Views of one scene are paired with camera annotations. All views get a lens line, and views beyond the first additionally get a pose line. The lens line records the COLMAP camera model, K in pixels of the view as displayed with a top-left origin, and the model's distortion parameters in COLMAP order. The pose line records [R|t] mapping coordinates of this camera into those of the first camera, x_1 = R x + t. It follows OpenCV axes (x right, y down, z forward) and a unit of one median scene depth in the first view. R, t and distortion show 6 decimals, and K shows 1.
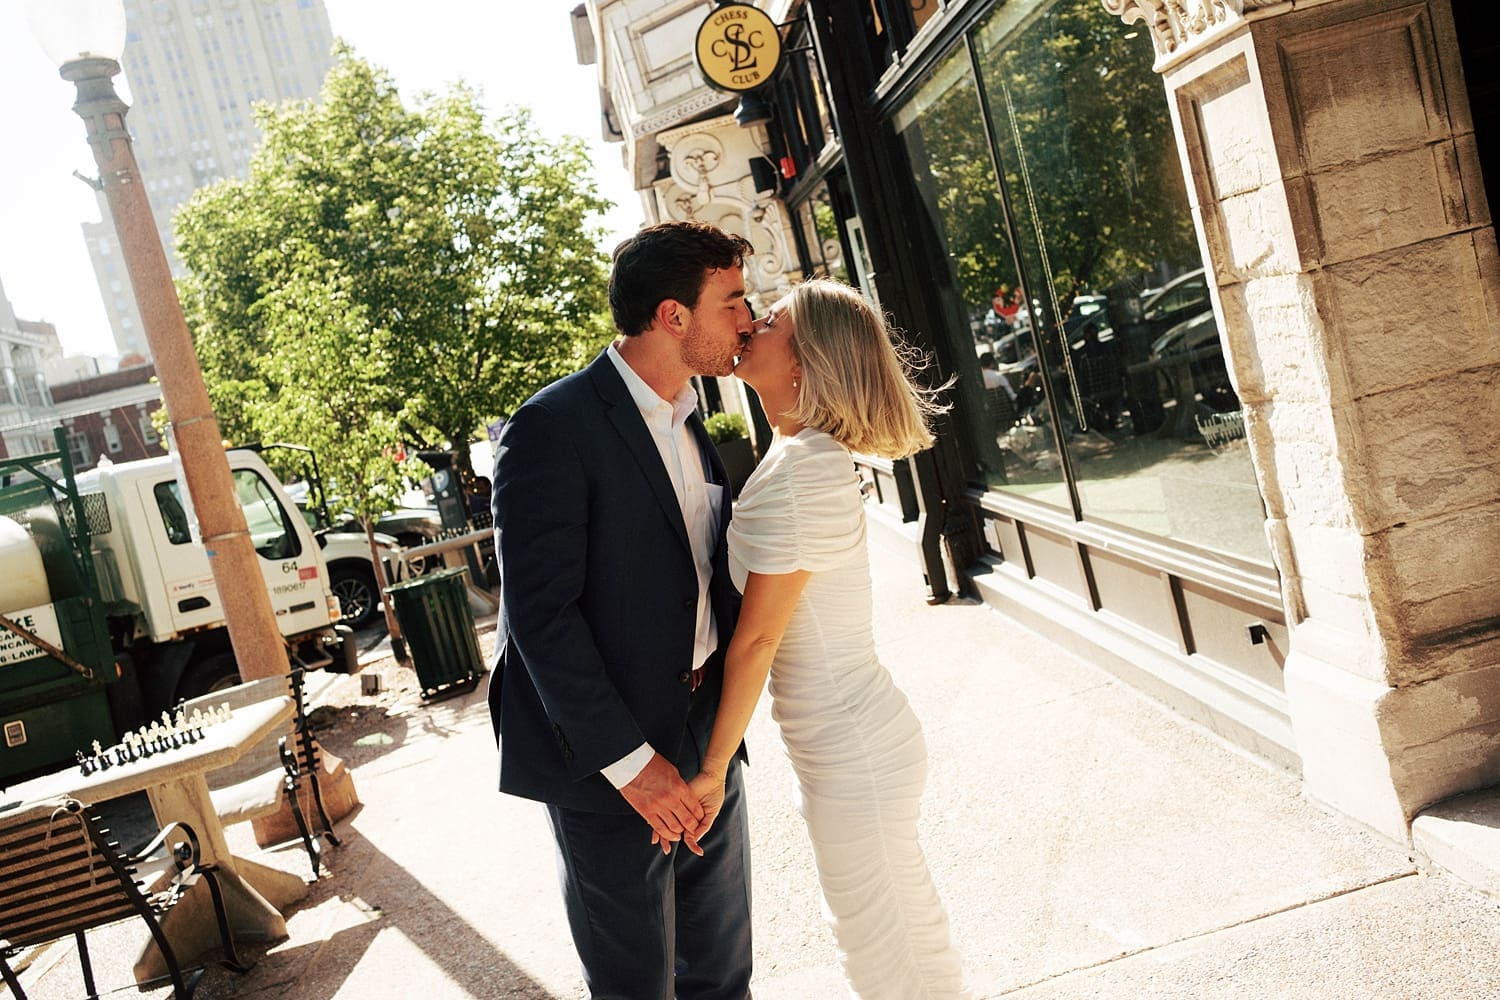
lens RADIAL K [[1510.4, 0, 750.0], [0, 1510.4, 500.0], [0, 0, 1]] dist [-0.030098, 0.169322]
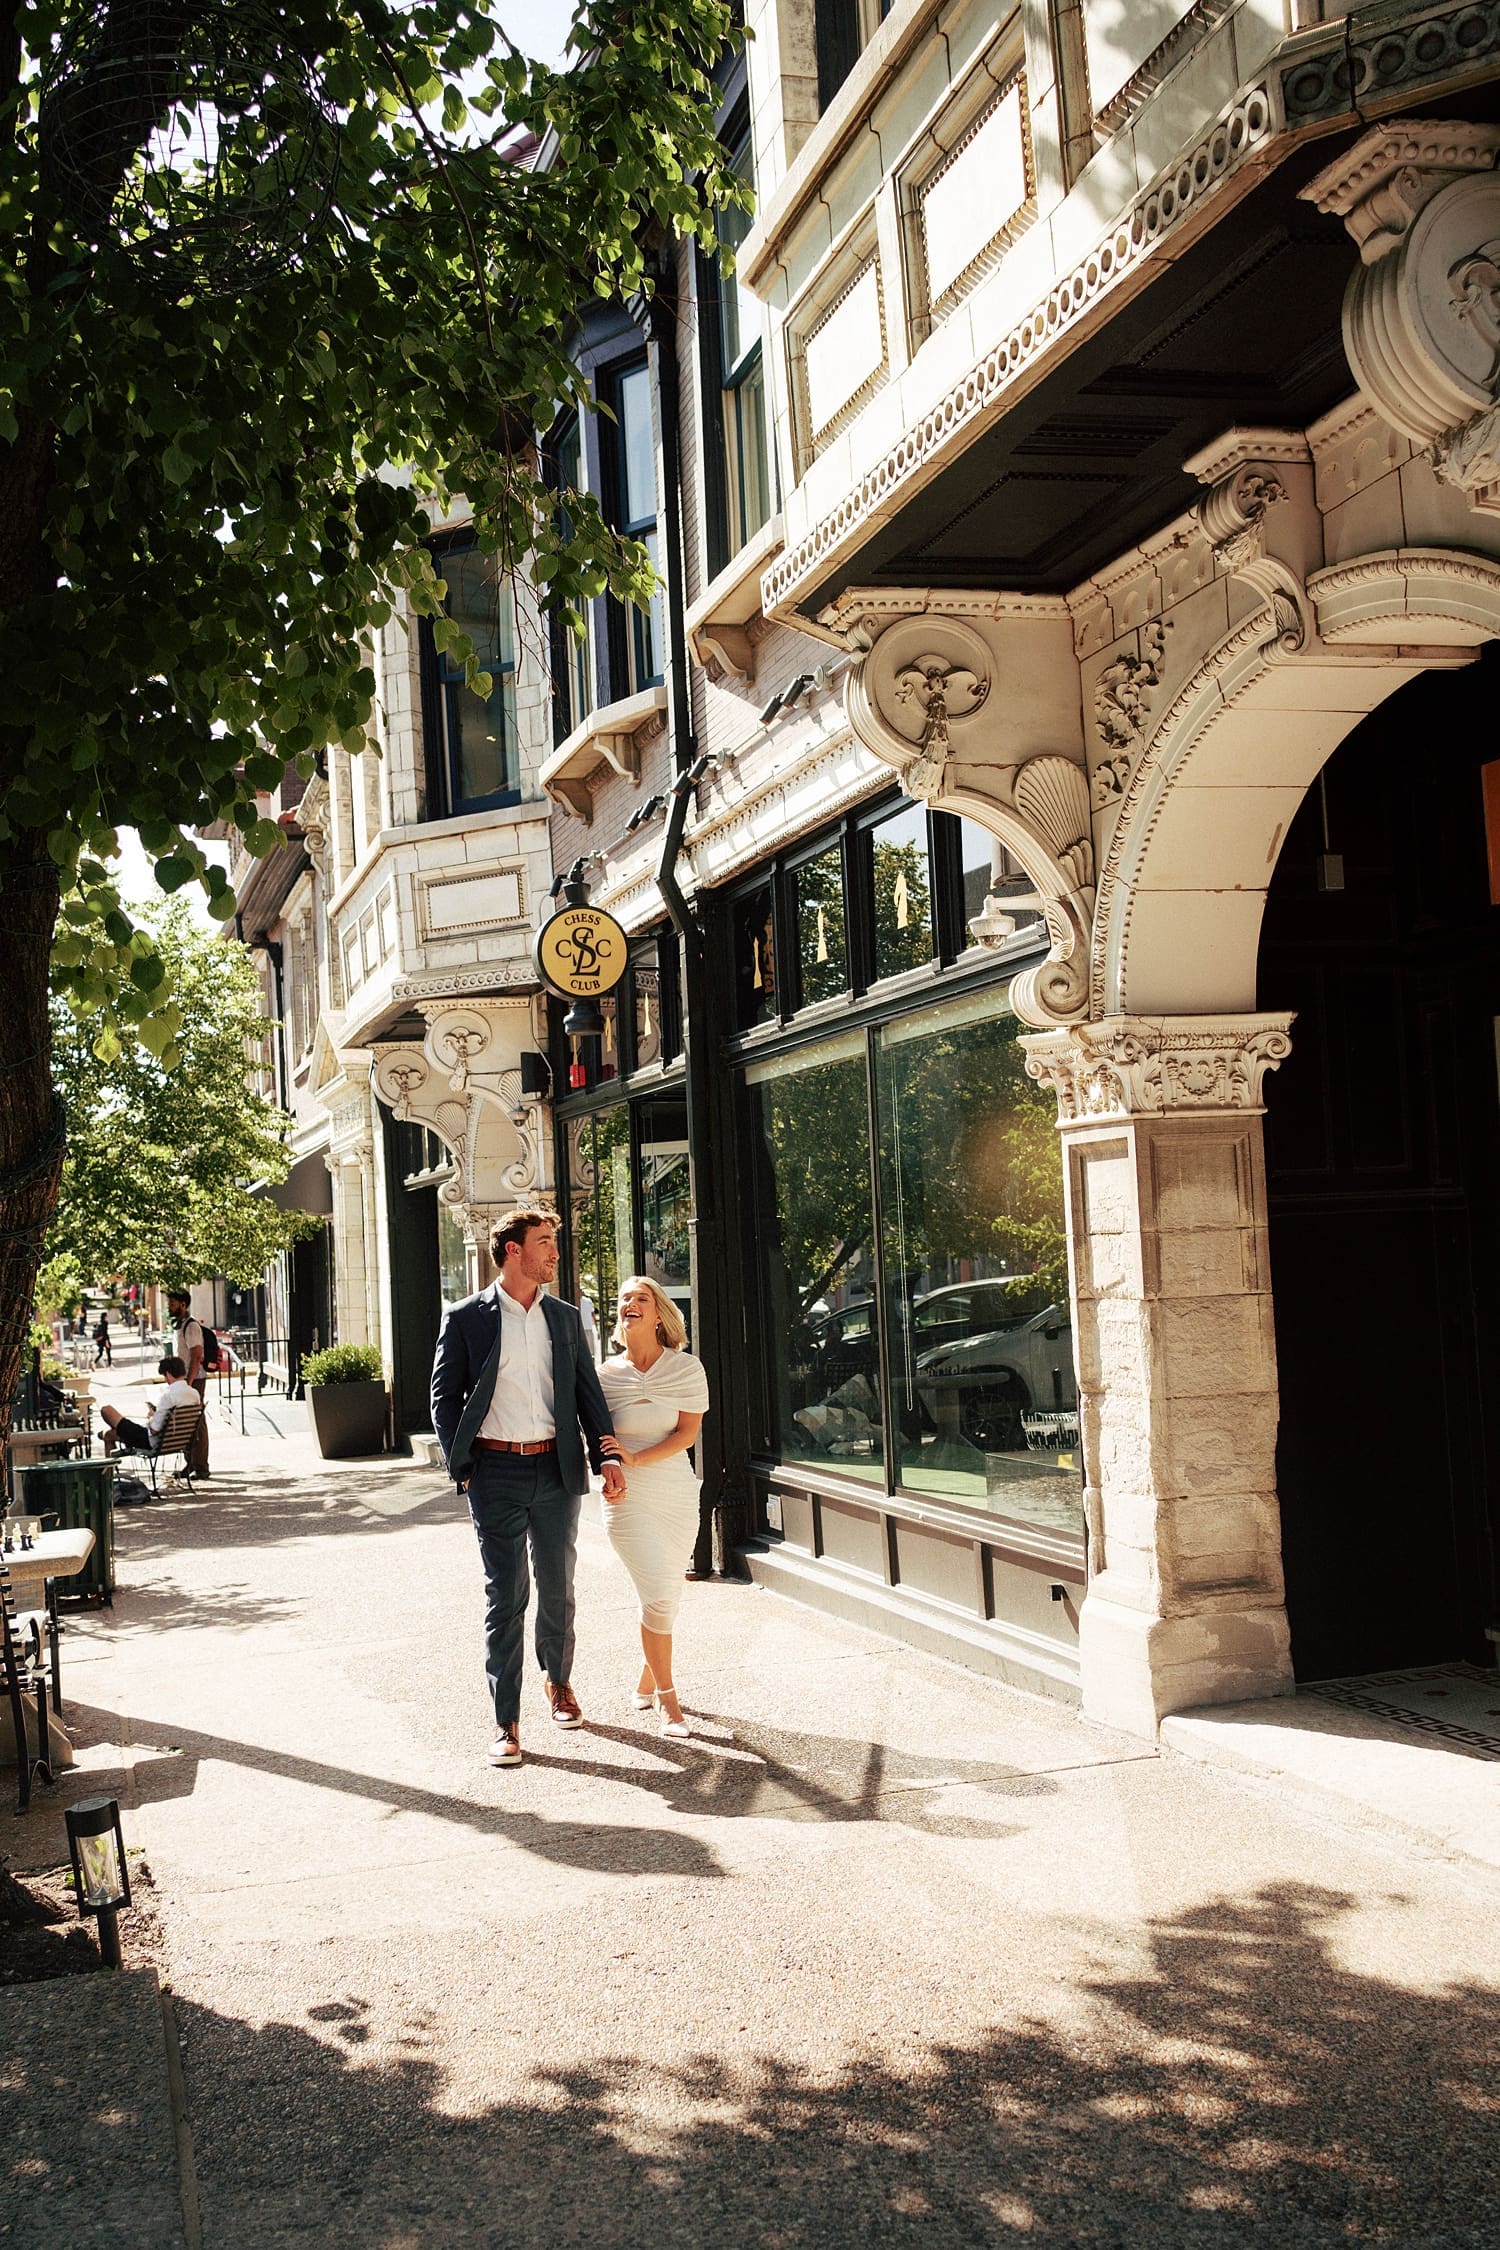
lens RADIAL K [[2265.7, 0, 750.0], [0, 2265.7, 1125.0], [0, 0, 1]] dist [-0.030098, 0.169322]
pose [[0.958662, 0.210352, 0.191620, -0.363389], [-0.172101, 0.964925, -0.198244, 0.148225], [-0.226600, 0.157071, 0.961239, -0.827127]]
